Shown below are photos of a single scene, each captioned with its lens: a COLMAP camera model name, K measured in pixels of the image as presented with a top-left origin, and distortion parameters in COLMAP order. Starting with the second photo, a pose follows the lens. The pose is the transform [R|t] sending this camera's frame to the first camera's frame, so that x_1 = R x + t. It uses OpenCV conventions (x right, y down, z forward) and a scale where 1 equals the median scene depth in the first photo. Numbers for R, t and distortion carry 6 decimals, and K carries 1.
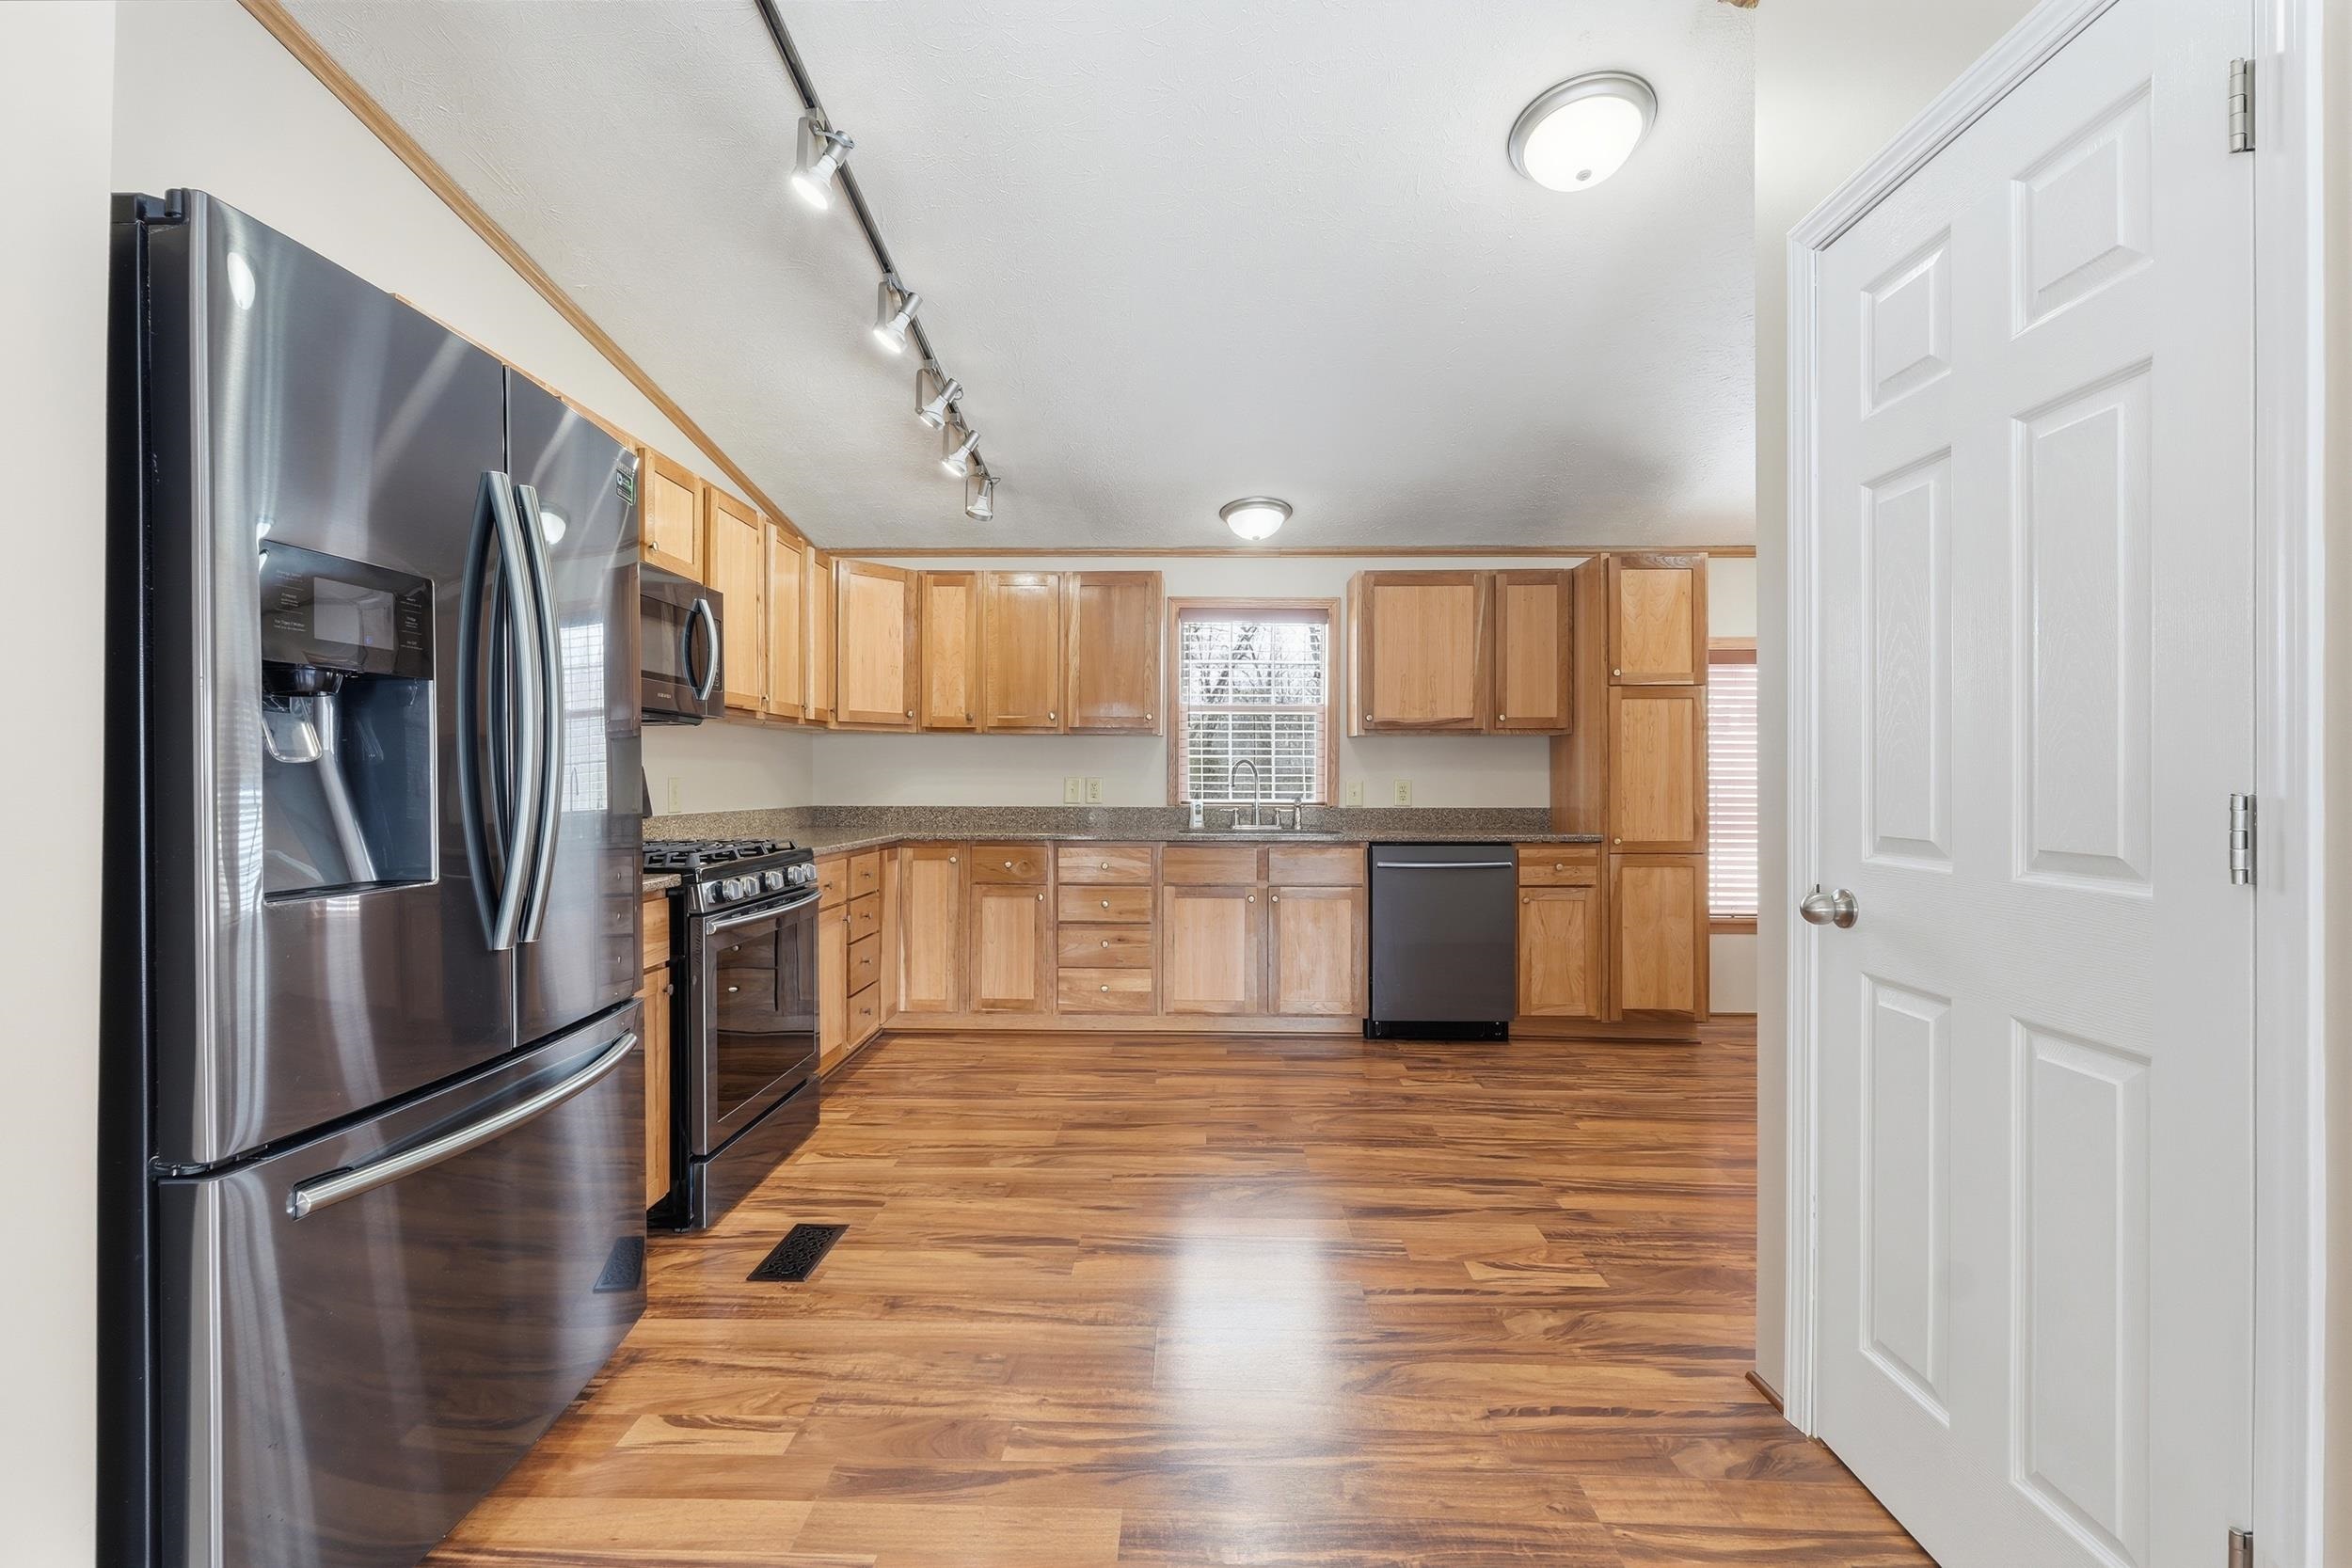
lens RADIAL K [[1005.6, 0, 1166.0], [0, 1005.6, 775.2], [0, 0, 1]] dist [0.001296, 0.000001]
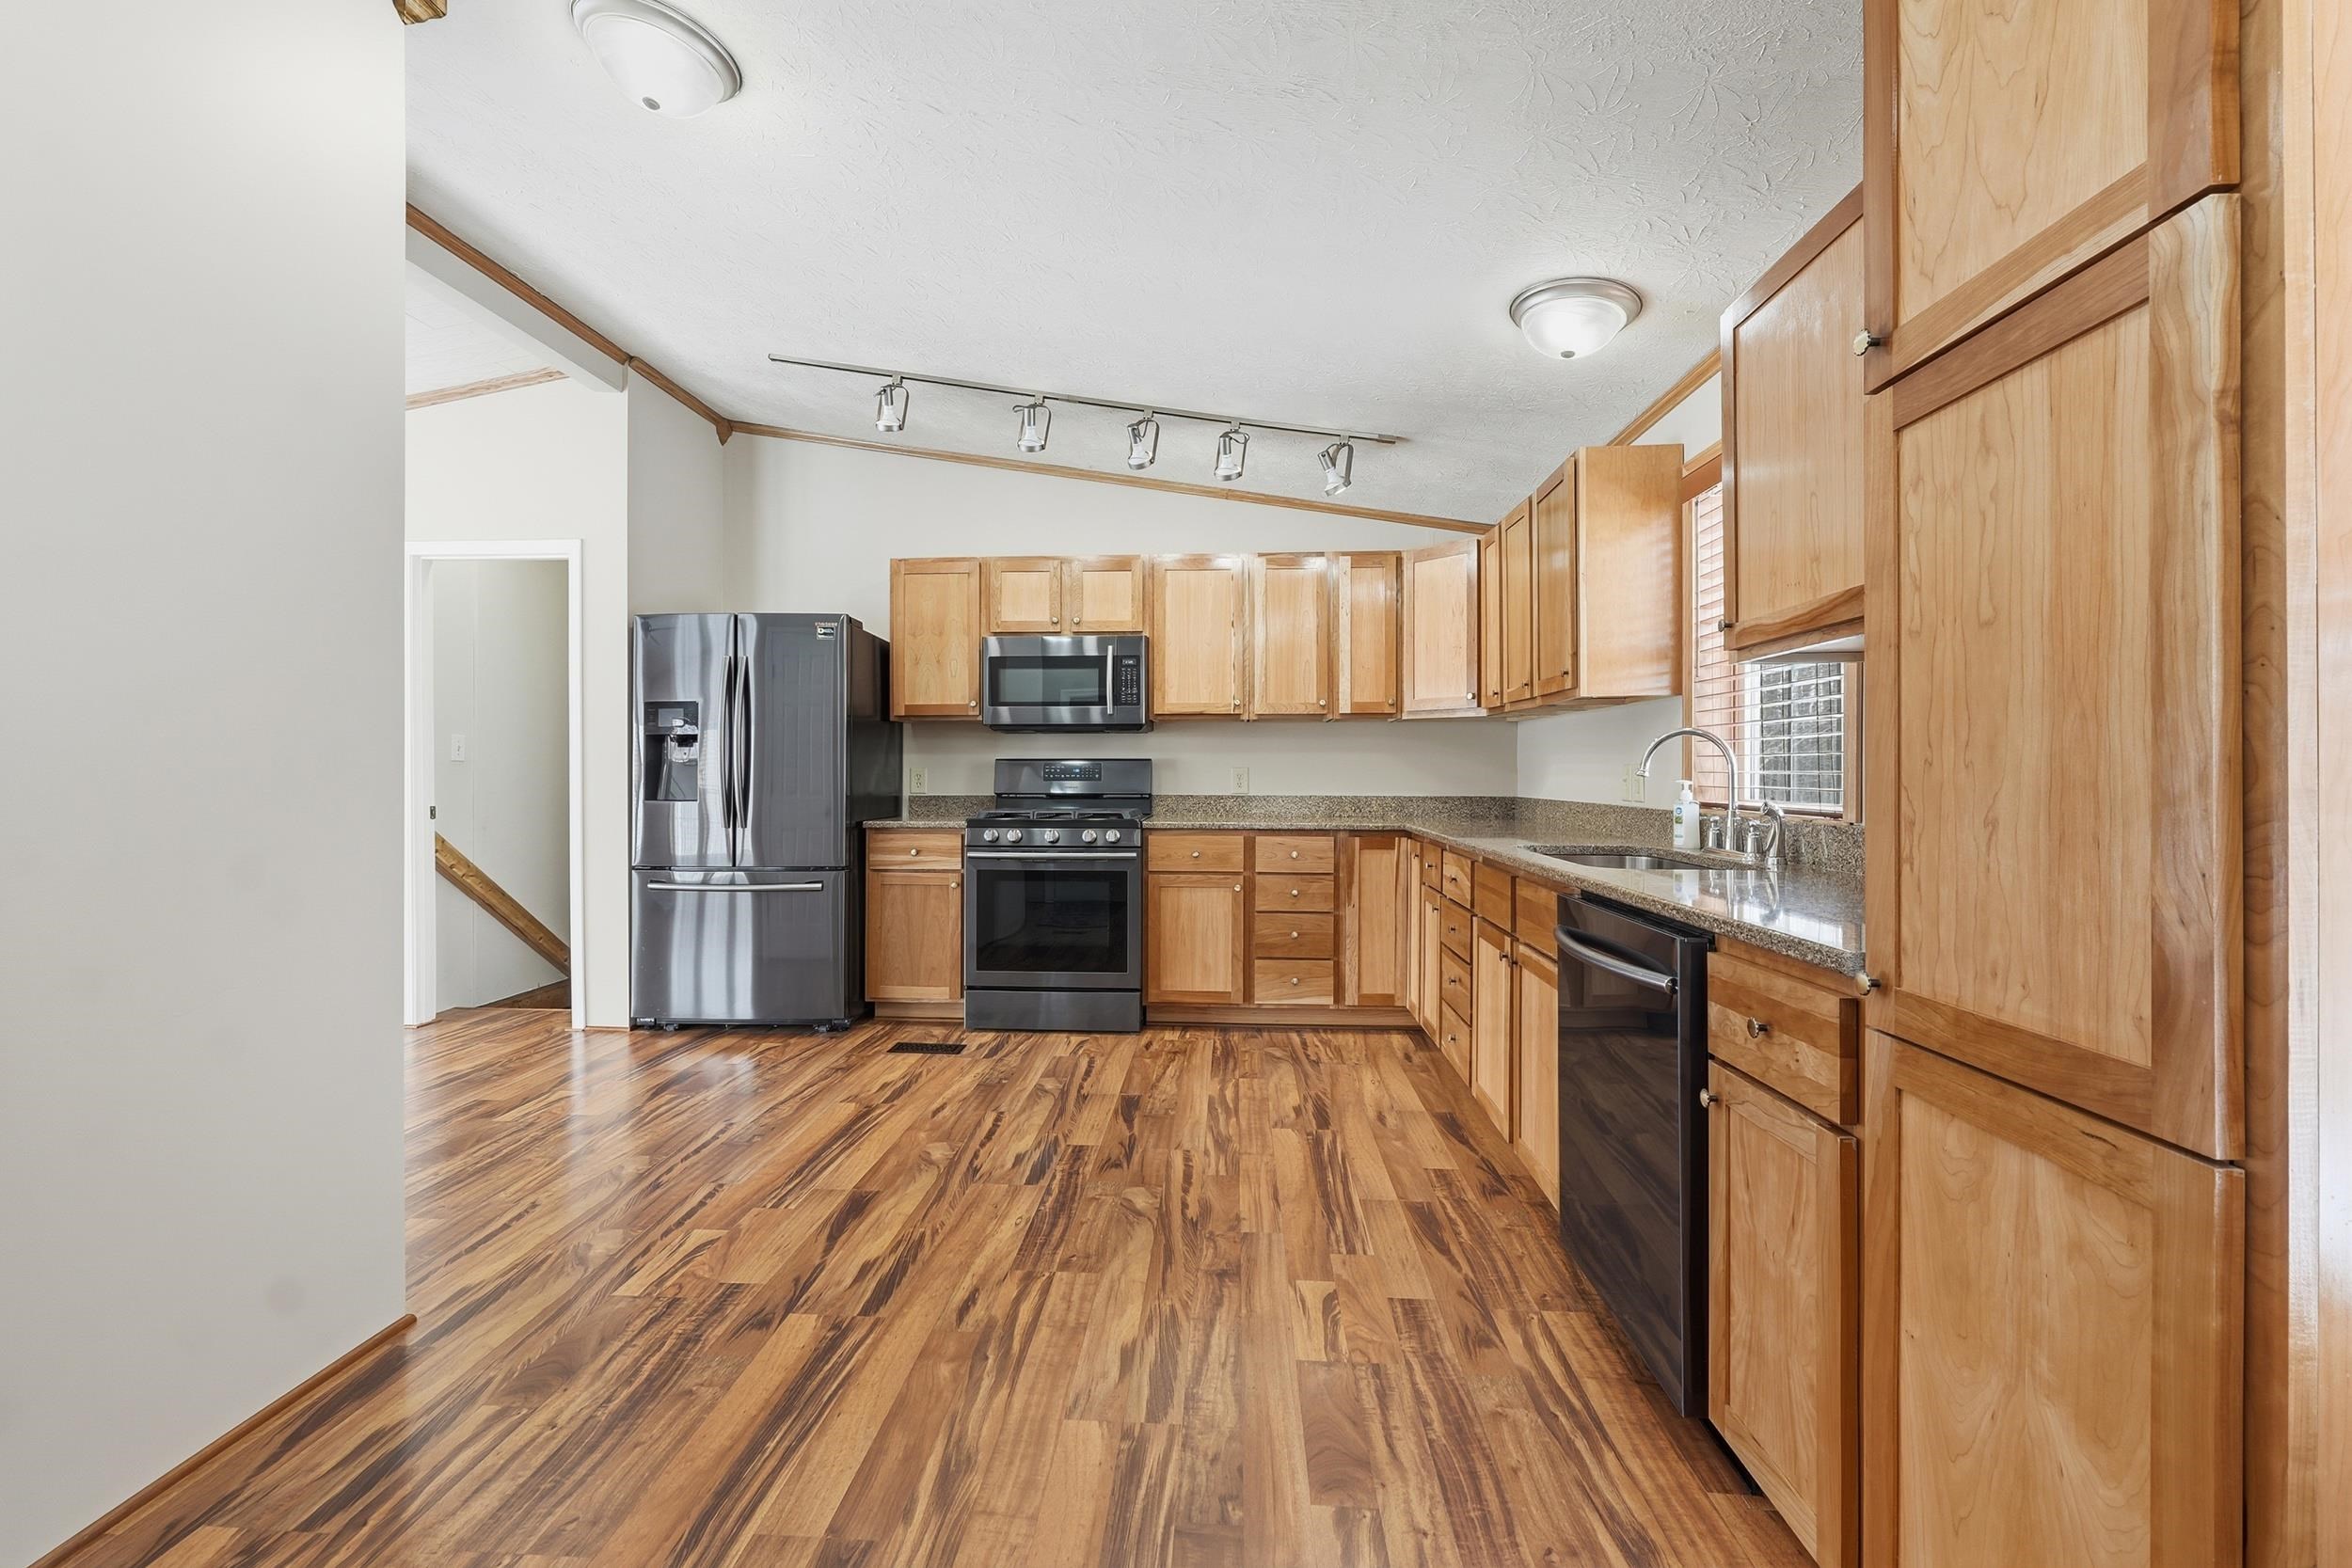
lens RADIAL K [[995.2, 0, 1163.7], [0, 995.2, 778.1], [0, 0, 1]] dist [0.001722, 0.000217]
pose [[-0.047150, 0.001688, -0.998886, 0.999984], [0.001392, 0.999998, 0.001624, 0.015808], [0.998887, -0.001314, -0.047152, 1.156980]]
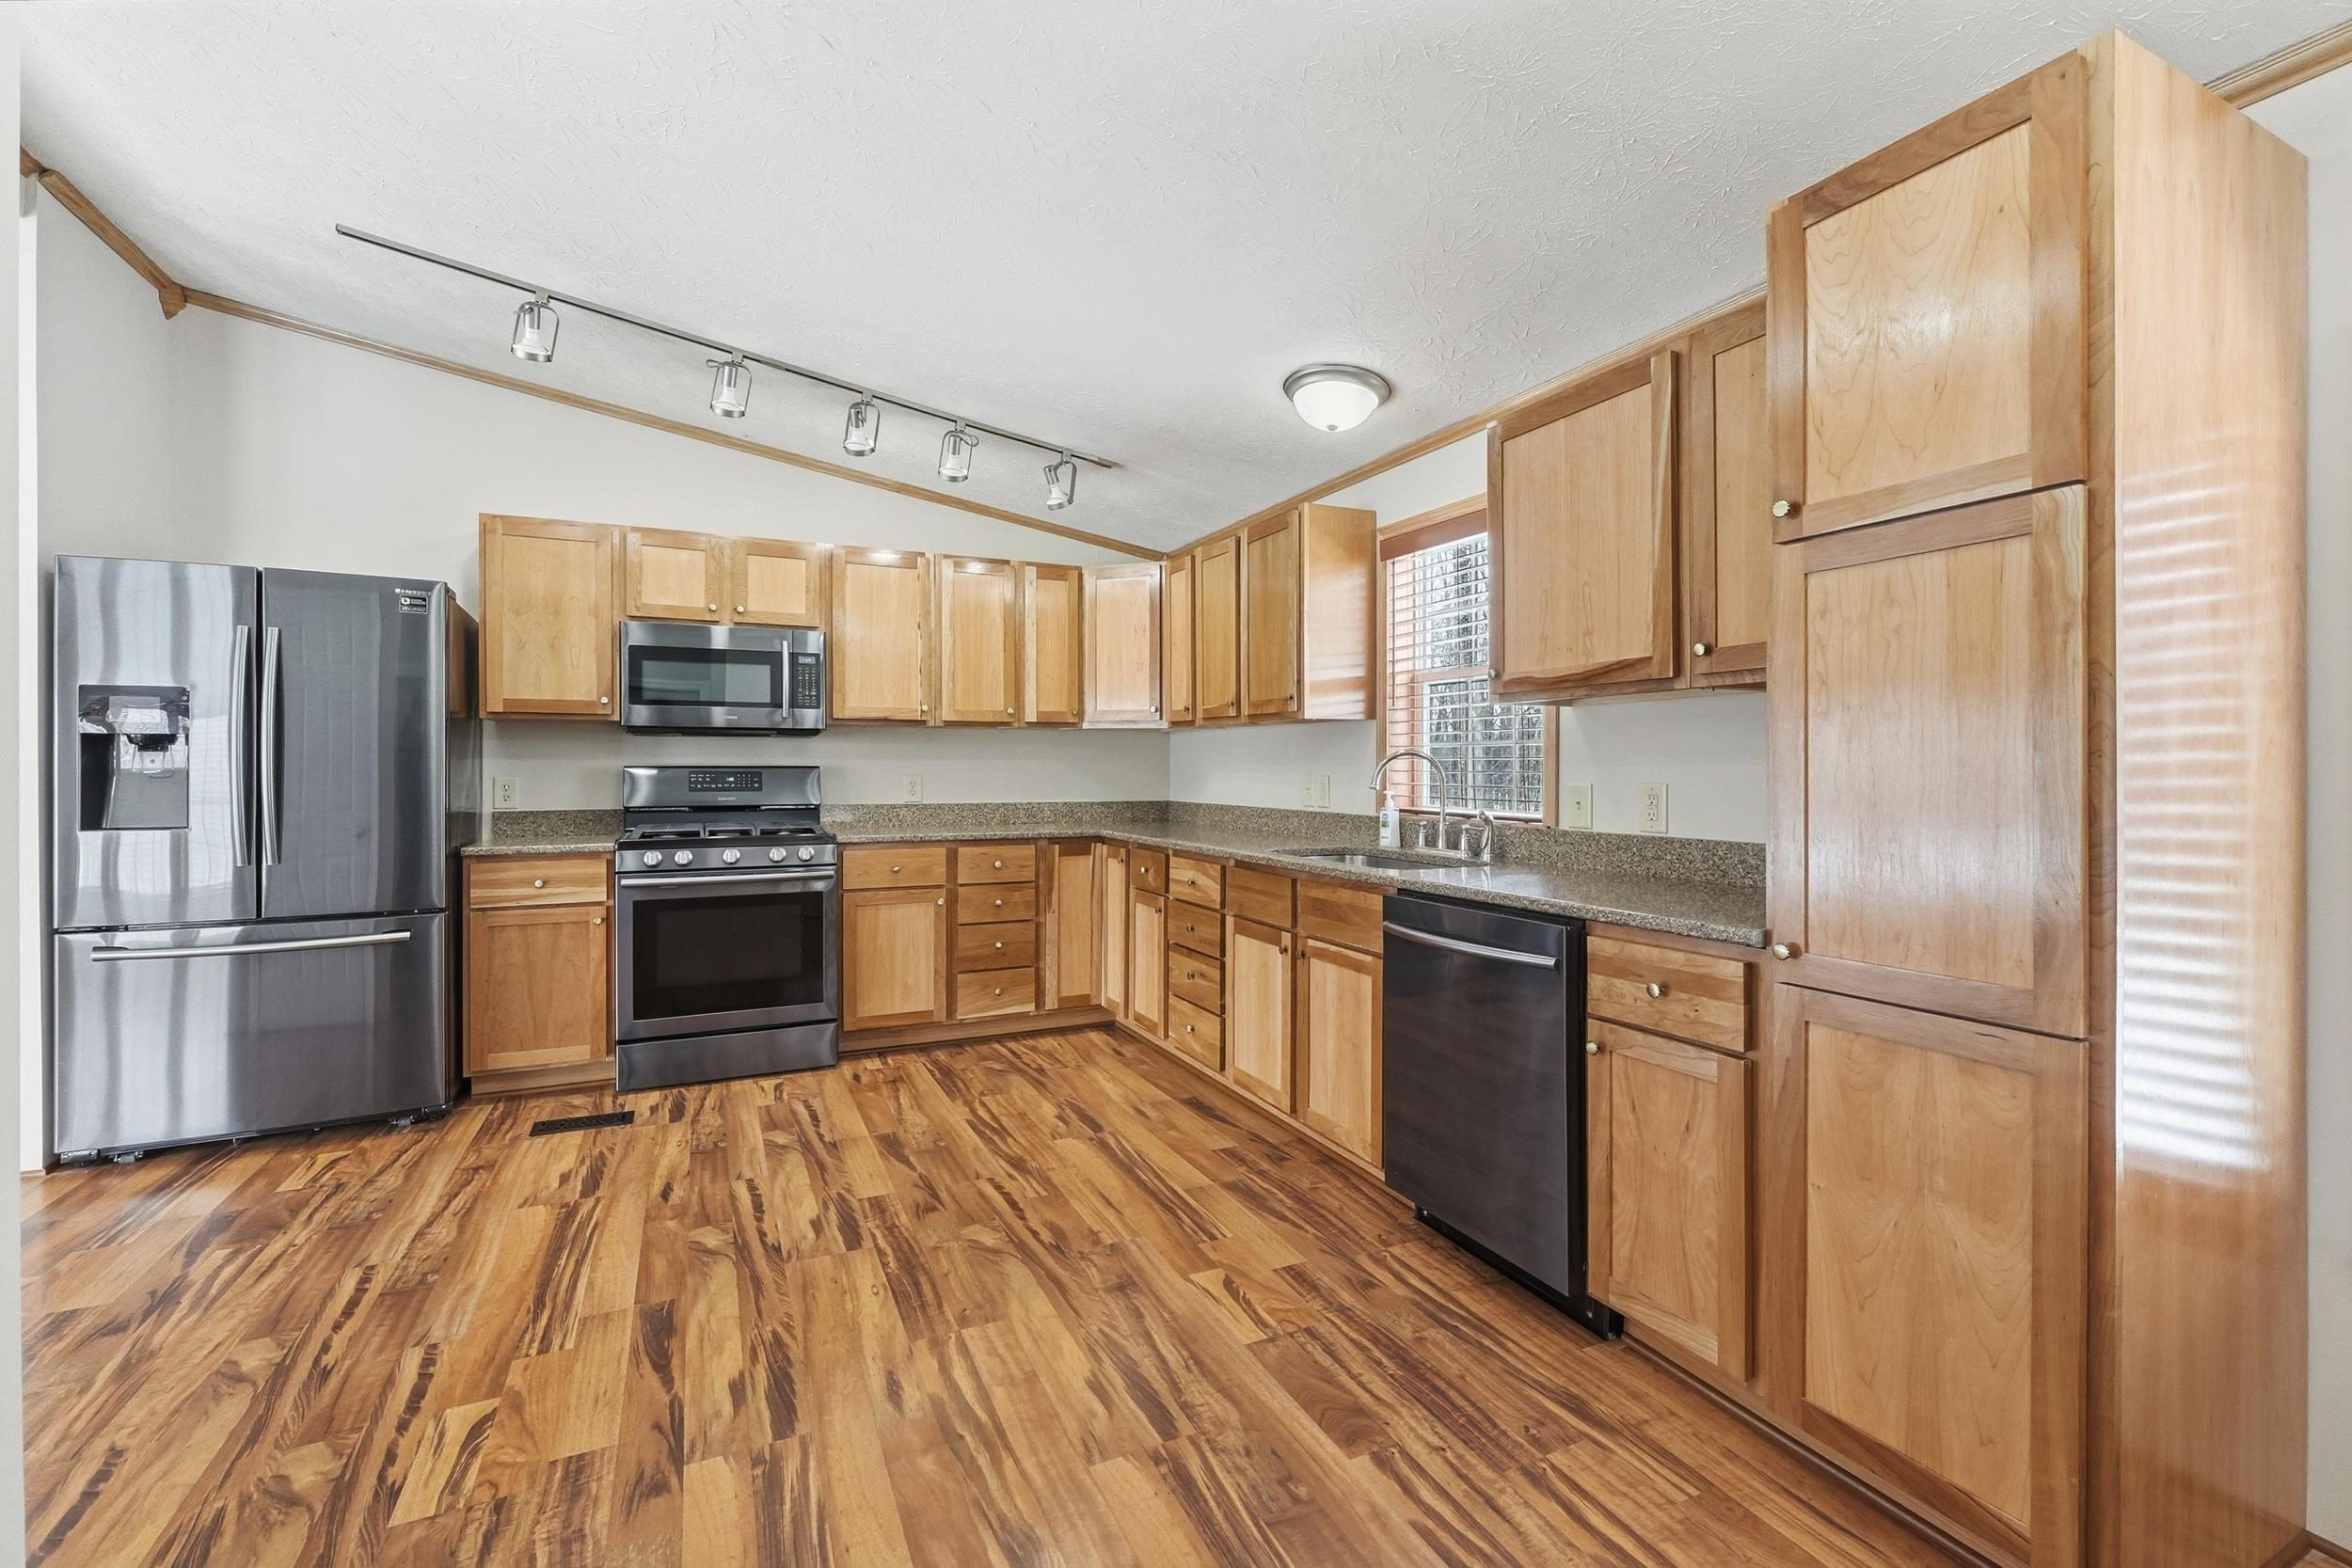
lens RADIAL K [[1005.6, 0, 1166.0], [0, 1005.6, 775.2], [0, 0, 1]] dist [0.001296, 0.000001]
pose [[0.444848, 0.004274, -0.895596, 0.955934], [0.003547, 0.999972, 0.006533, -0.006231], [0.895599, -0.006083, 0.444821, 0.867773]]
